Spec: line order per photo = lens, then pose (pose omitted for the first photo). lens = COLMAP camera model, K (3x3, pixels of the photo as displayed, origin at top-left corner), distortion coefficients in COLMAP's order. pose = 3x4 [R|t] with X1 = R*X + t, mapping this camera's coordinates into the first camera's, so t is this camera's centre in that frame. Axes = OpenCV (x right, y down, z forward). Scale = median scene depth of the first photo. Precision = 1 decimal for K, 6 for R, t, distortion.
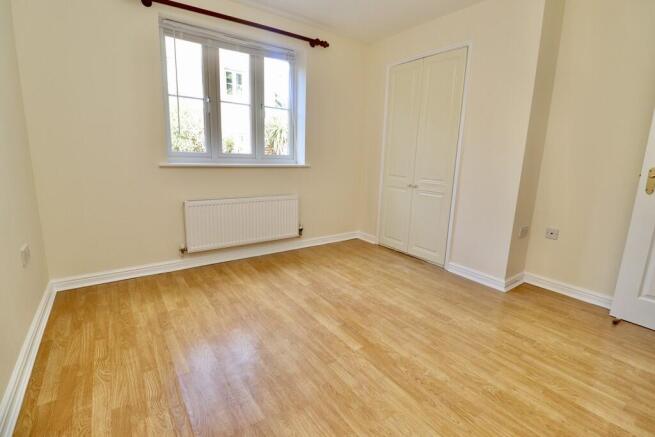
lens RADIAL K [[305.2, 0, 332.8], [0, 305.2, 211.8], [0, 0, 1]] dist [-0.004081, -0.000734]
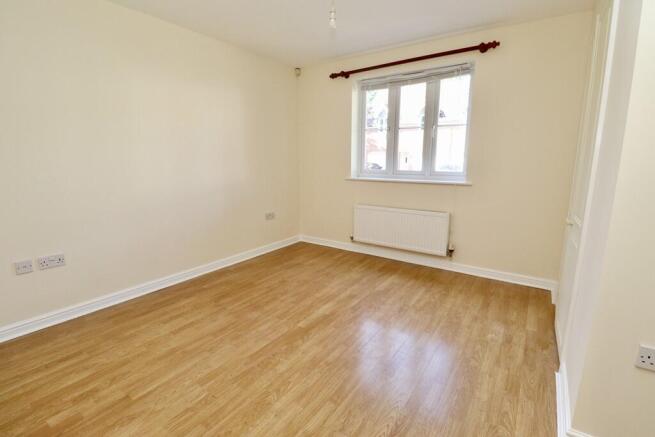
lens RADIAL K [[305.2, 0, 332.8], [0, 305.2, 211.8], [0, 0, 1]] dist [-0.004081, -0.000734]
pose [[0.327389, 0.128568, -0.936102, 0.730886], [-0.168228, 0.982803, 0.076146, -0.080255], [0.929793, 0.132549, 0.343387, 0.367145]]
